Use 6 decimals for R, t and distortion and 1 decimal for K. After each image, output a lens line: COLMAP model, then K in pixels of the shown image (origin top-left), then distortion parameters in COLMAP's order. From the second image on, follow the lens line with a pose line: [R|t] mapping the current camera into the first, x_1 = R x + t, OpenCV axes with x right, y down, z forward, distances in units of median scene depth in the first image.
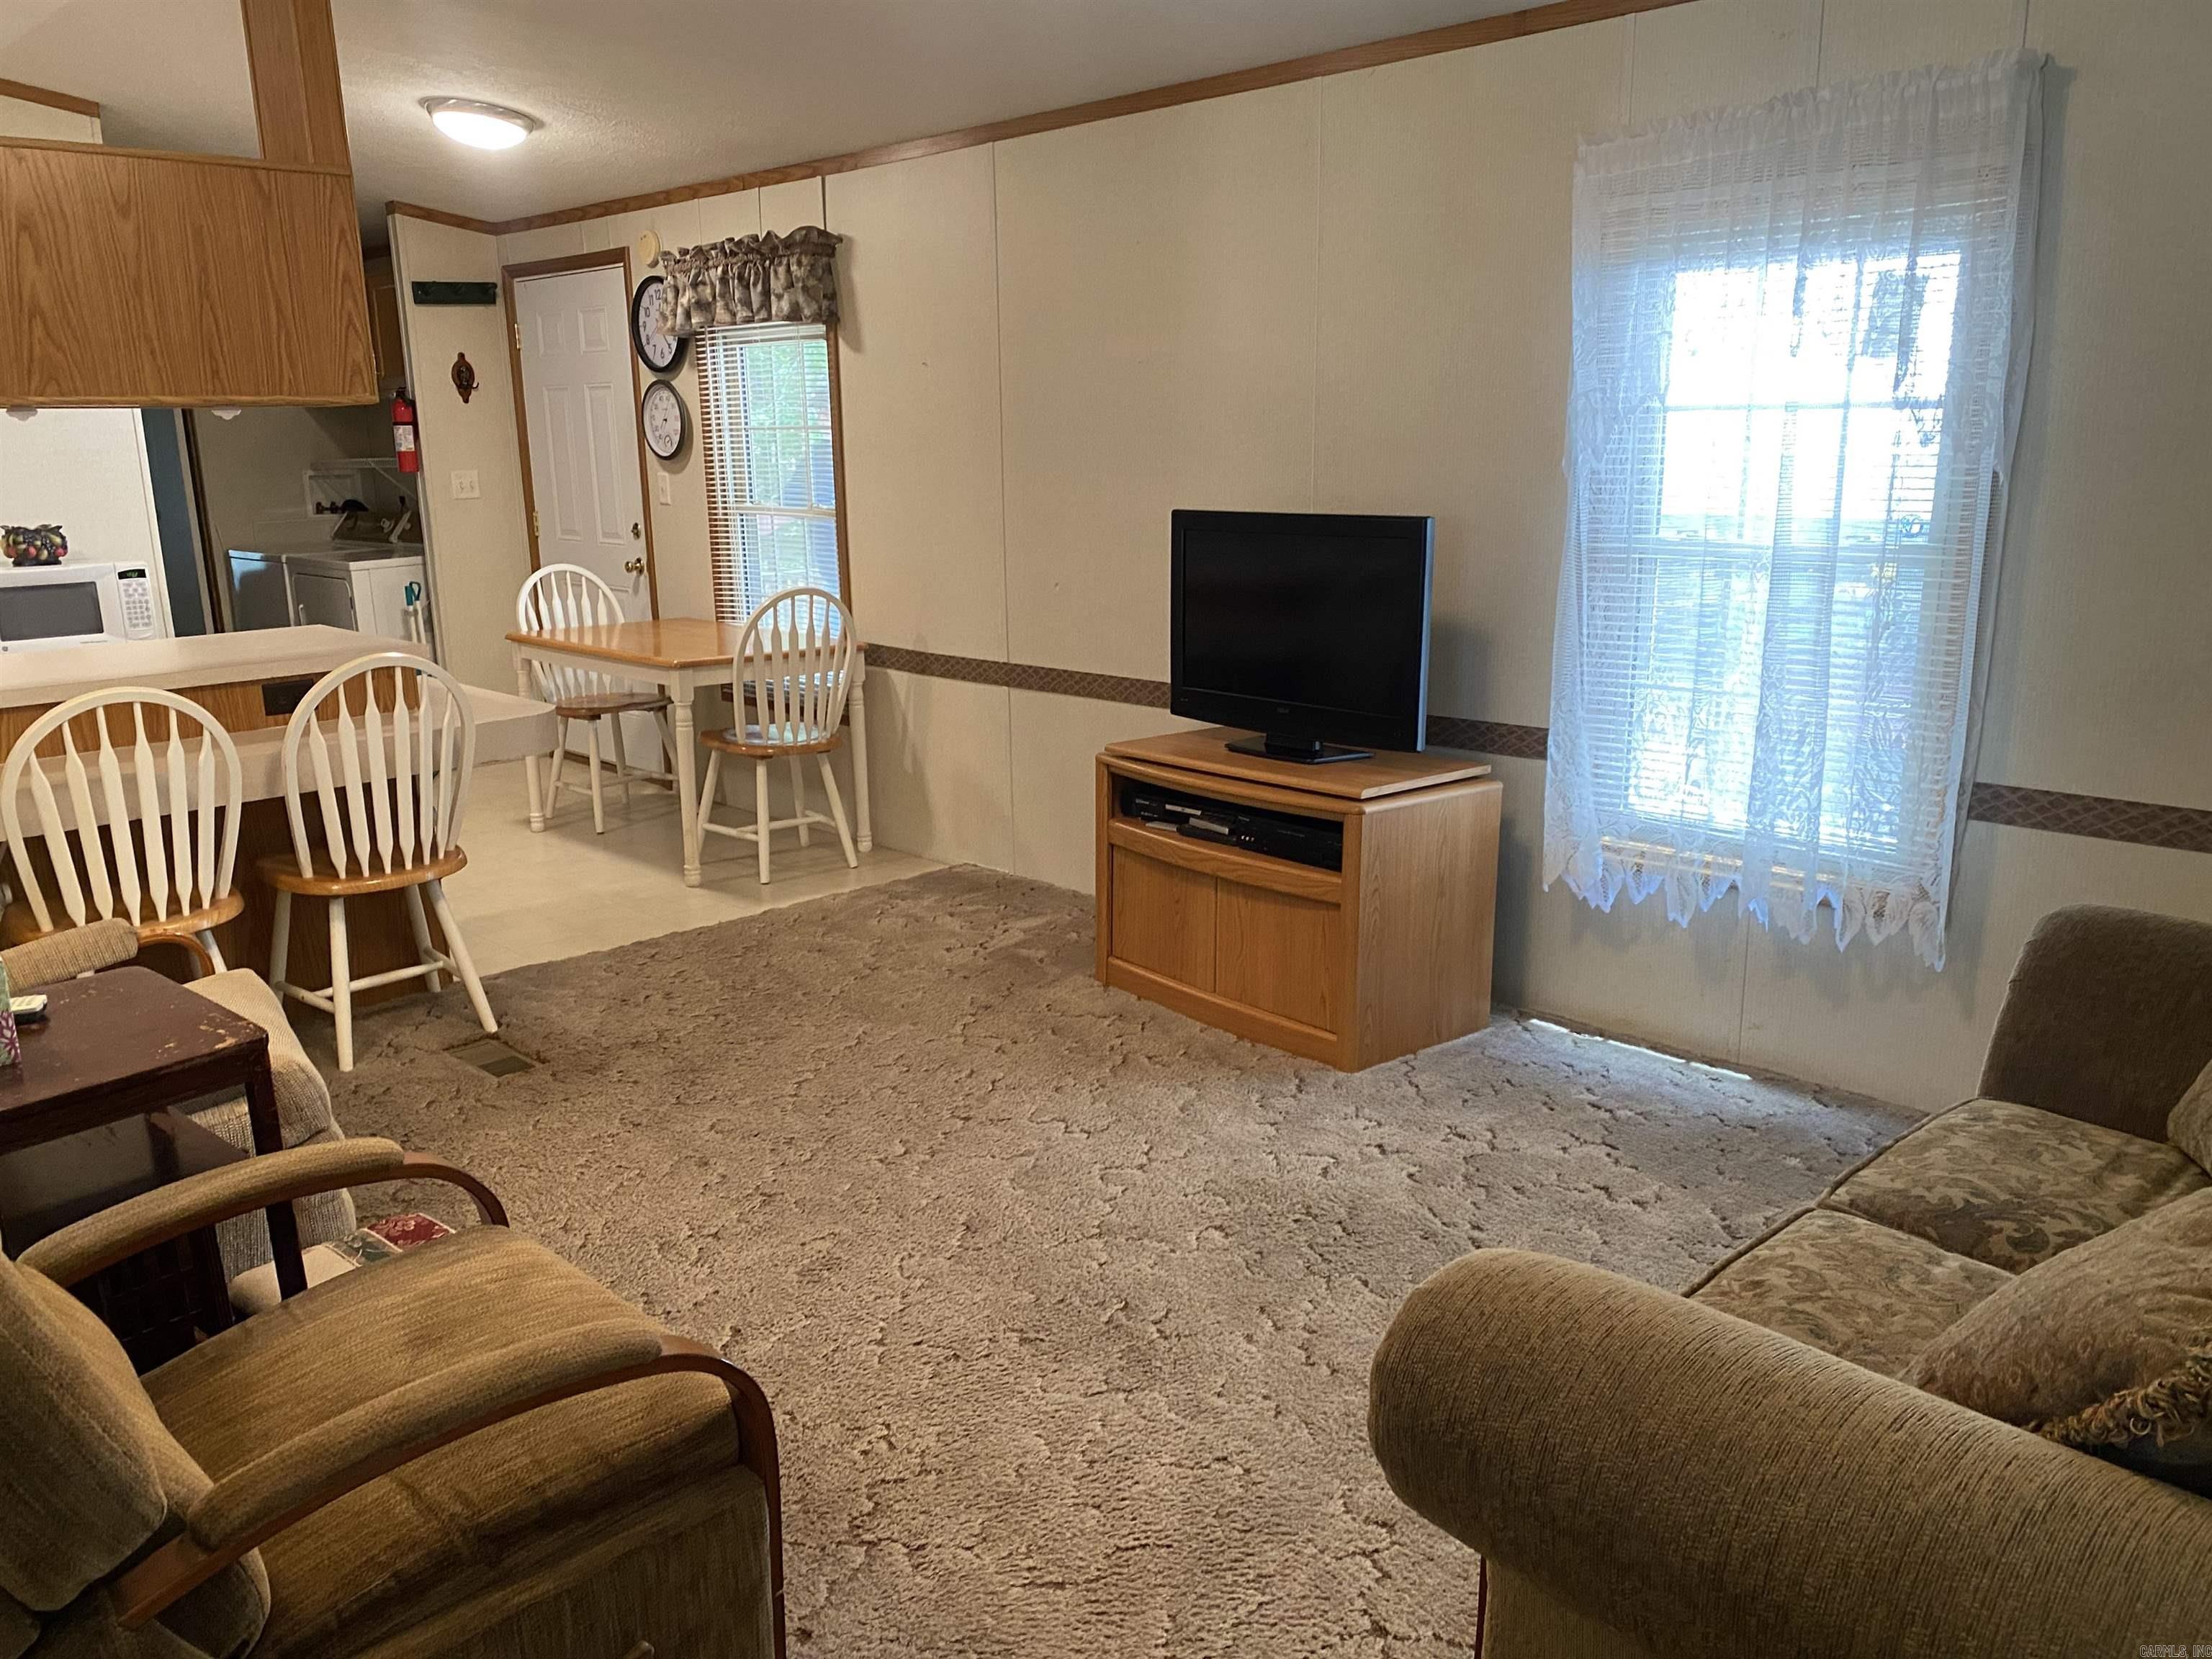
lens RADIAL K [[1663.1, 0, 1091.3], [0, 1663.1, 847.7], [0, 0, 1]] dist [0.015022, -0.021475]
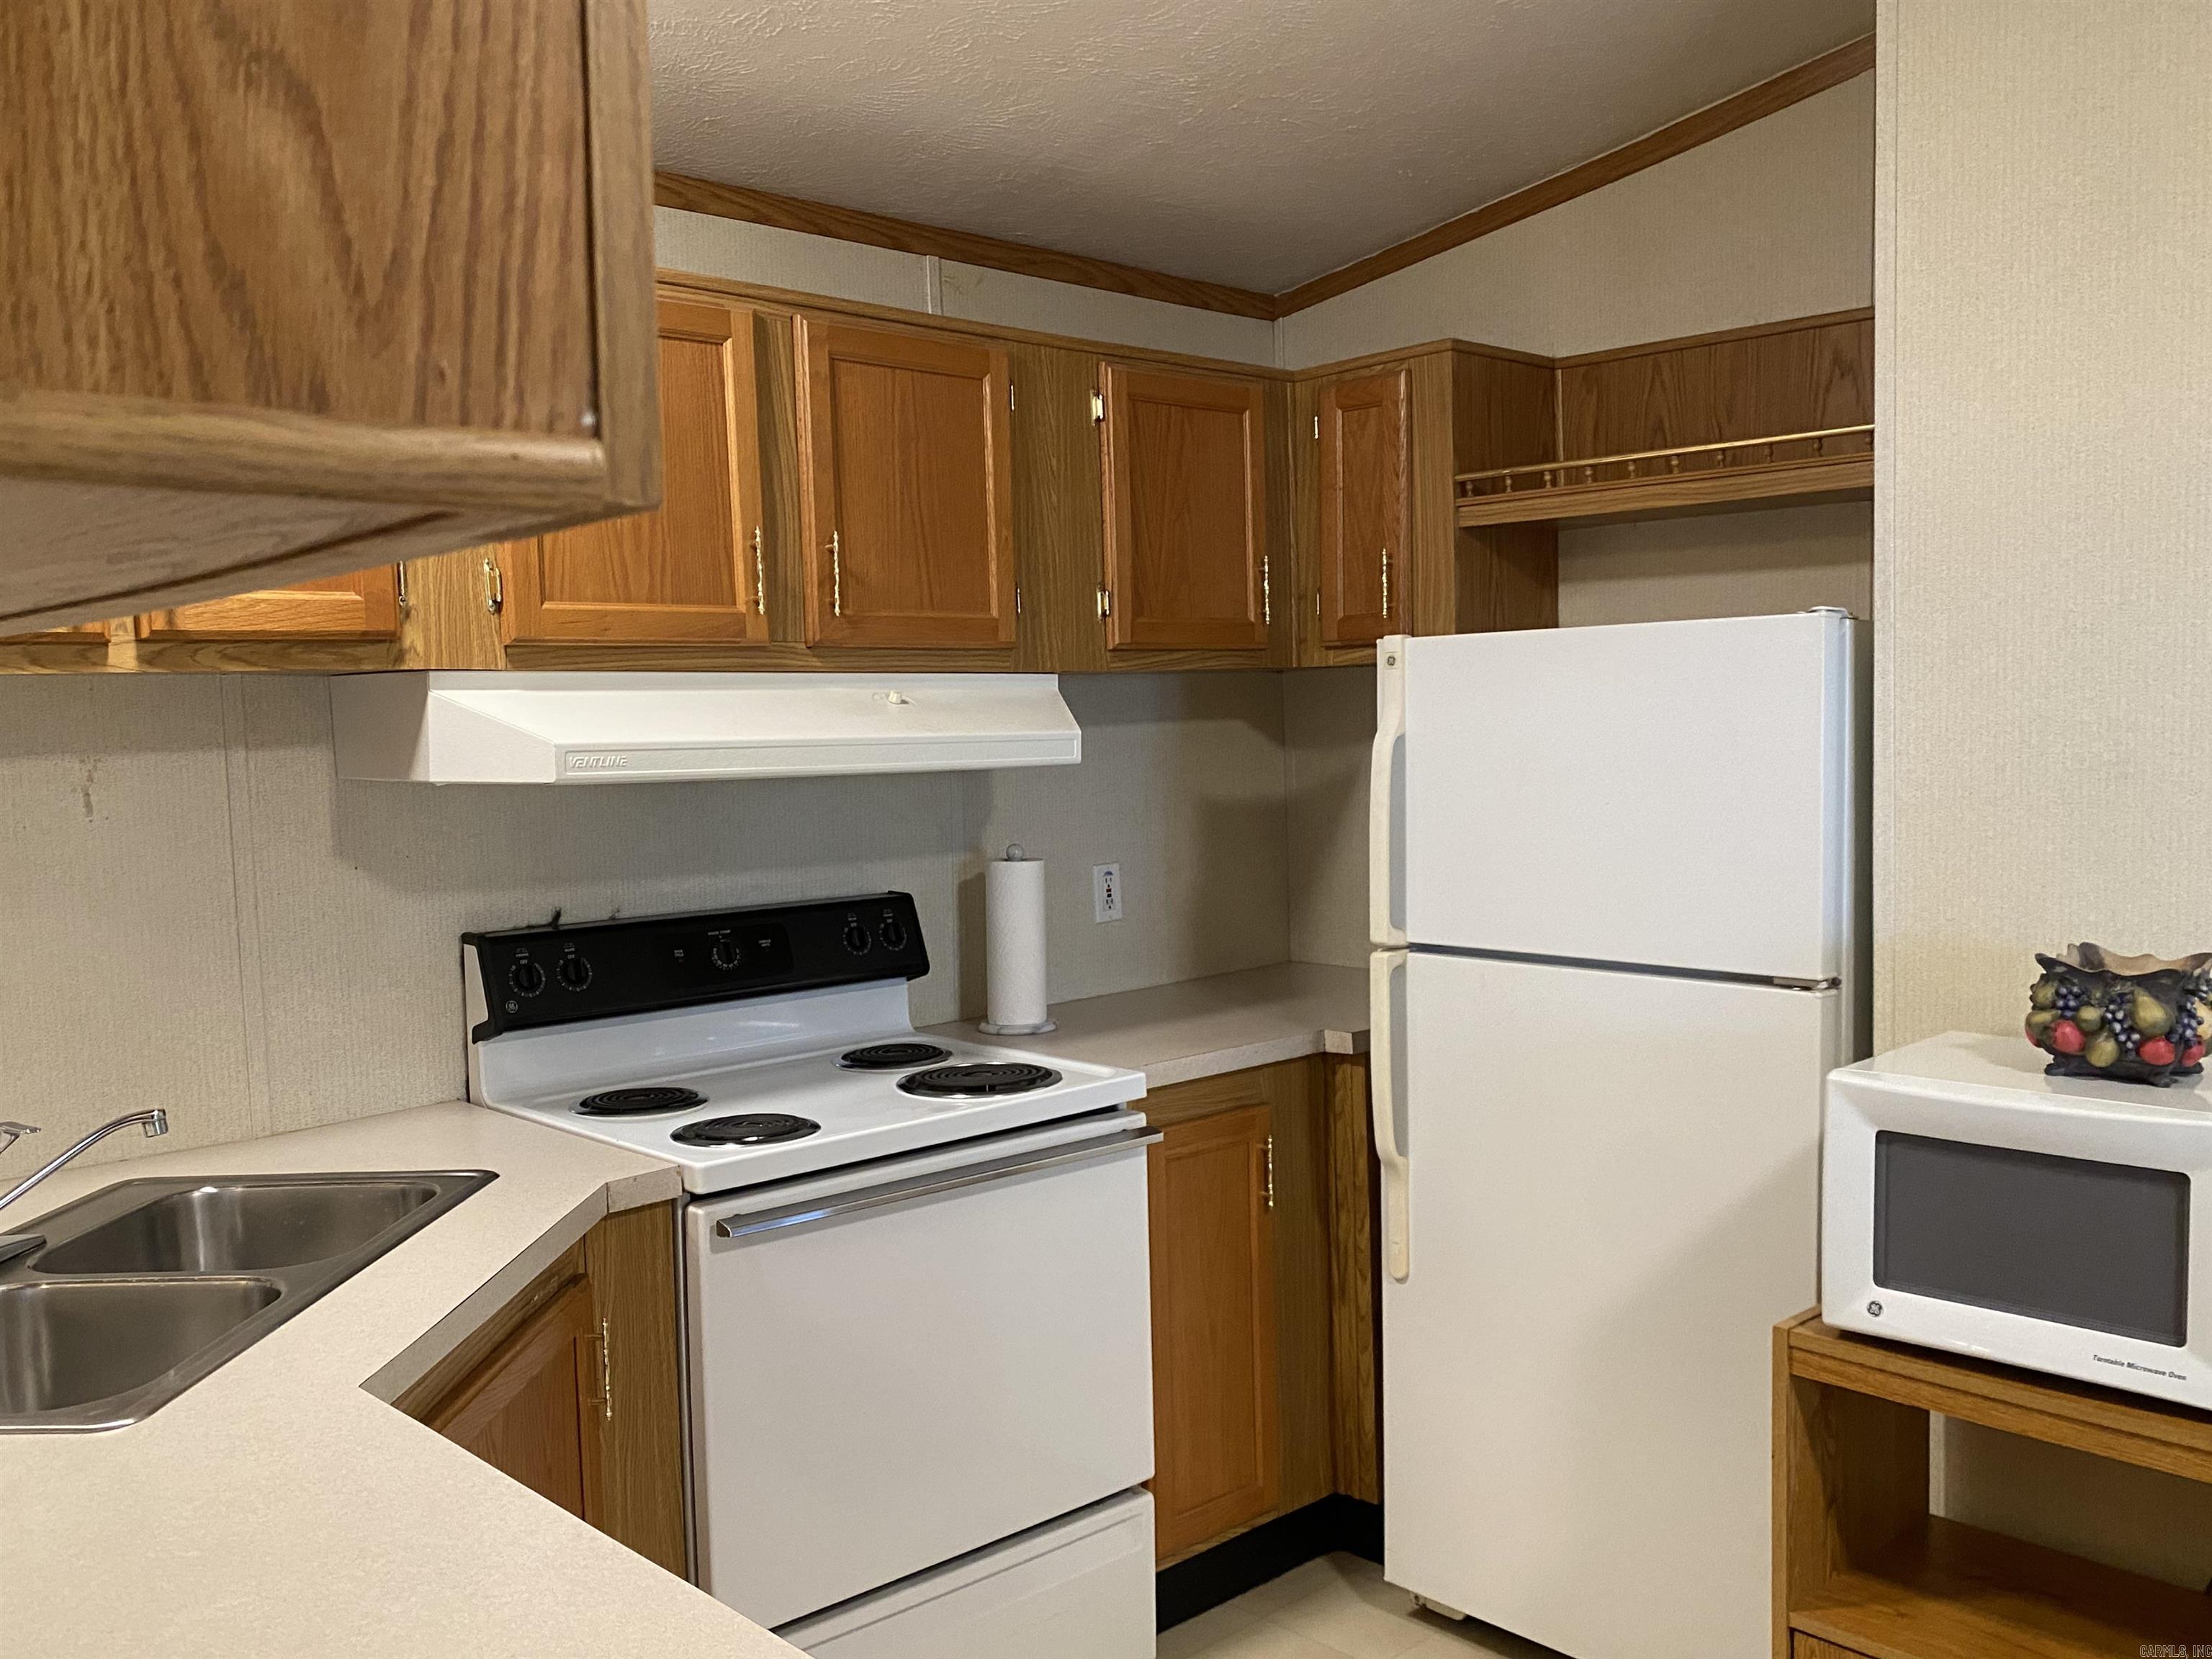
lens RADIAL K [[1860.6, 0, 1109.5], [0, 1860.6, 867.4], [0, 0, 1]] dist [0.038254, -0.049558]
pose [[-0.024844, 0.097668, -0.994909, -0.297674], [-0.220915, 0.970076, 0.100747, -0.219613], [0.974977, 0.222293, -0.002525, 0.874368]]
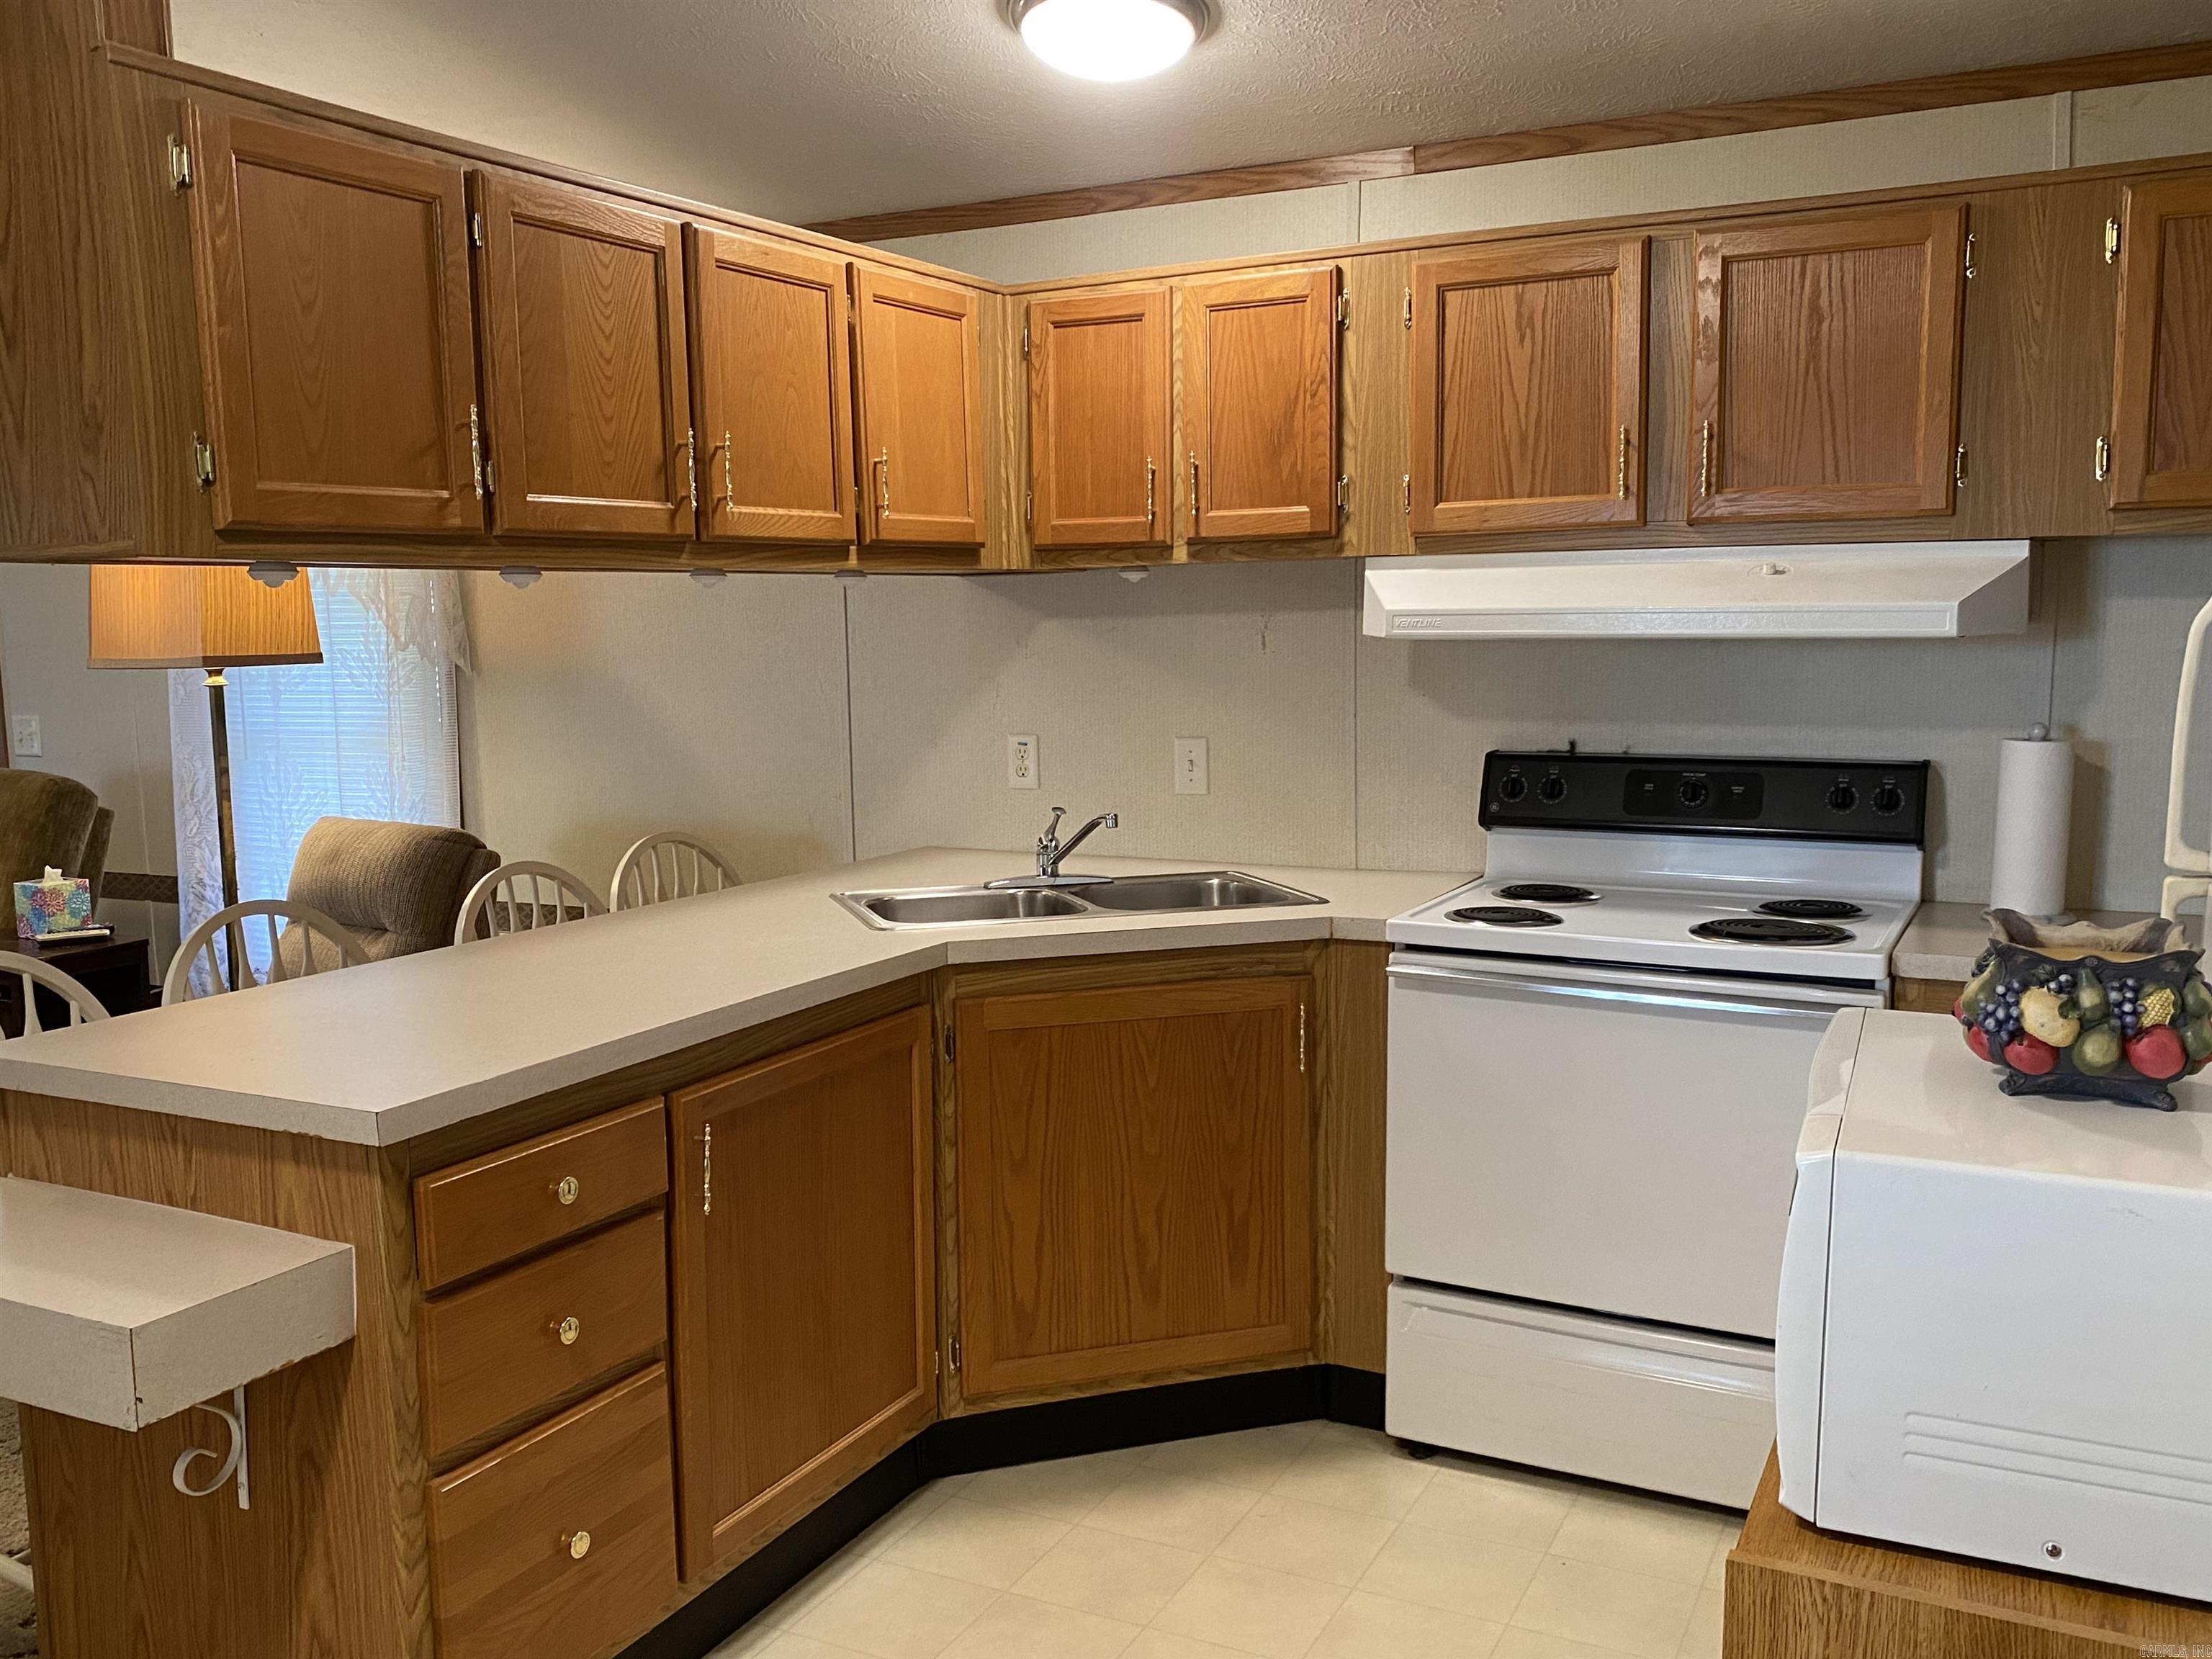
lens RADIAL K [[1860.6, 0, 1059.7], [0, 1860.6, 836.3], [0, 0, 1]] dist [0.038254, -0.049558]
pose [[-0.950300, 0.067653, -0.303897, -0.446285], [-0.045836, 0.935067, 0.351496, -0.317431], [0.307944, 0.347956, -0.885493, 1.283558]]
